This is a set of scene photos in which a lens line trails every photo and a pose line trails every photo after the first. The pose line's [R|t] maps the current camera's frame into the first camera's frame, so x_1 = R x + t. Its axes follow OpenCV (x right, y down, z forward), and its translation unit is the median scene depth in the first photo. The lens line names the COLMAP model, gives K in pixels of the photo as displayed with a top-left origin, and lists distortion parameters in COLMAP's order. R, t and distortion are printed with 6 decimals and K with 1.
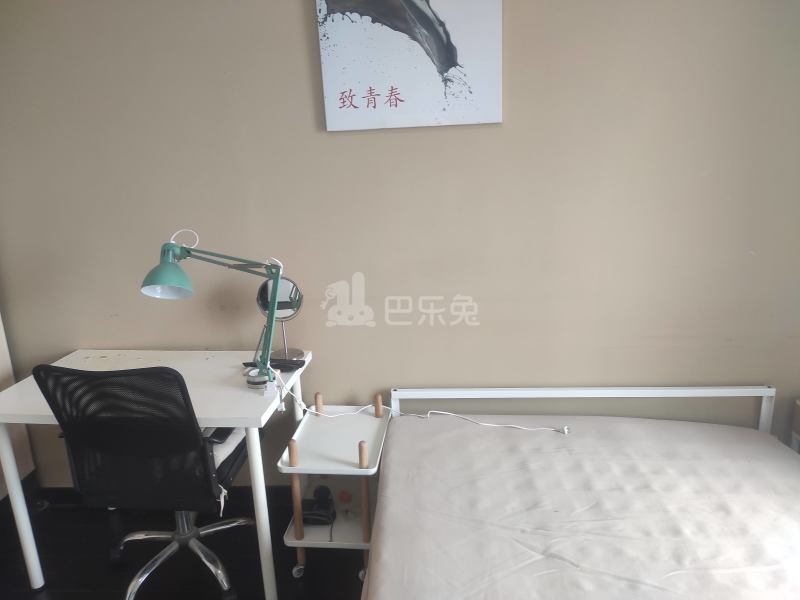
lens RADIAL K [[583.6, 0, 400.0], [0, 583.6, 300.0], [0, 0, 1]] dist [0.061789, -0.223008]
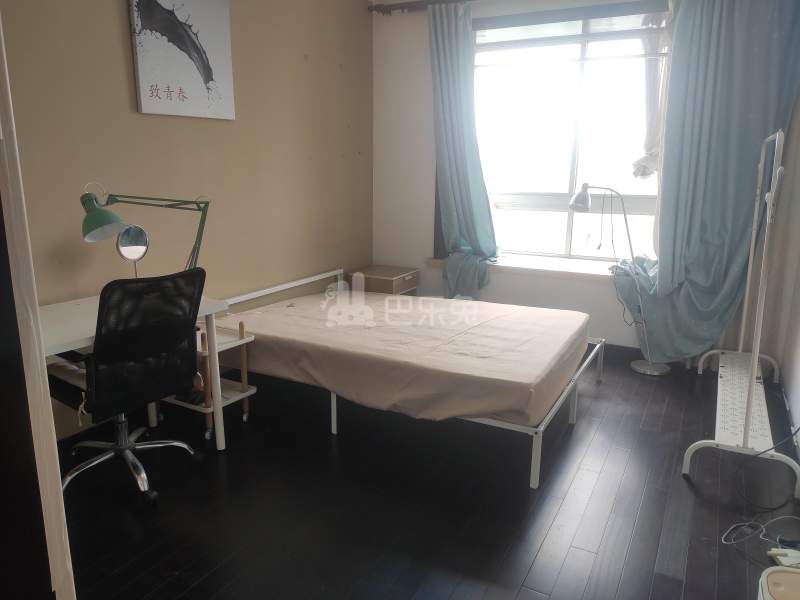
lens RADIAL K [[583.6, 0, 400.0], [0, 583.6, 300.0], [0, 0, 1]] dist [0.061789, -0.223008]
pose [[0.406191, -0.163472, 0.899047, -1.184857], [0.190790, 0.977356, 0.091511, 0.121270], [-0.893649, 0.134358, 0.428182, -0.029495]]
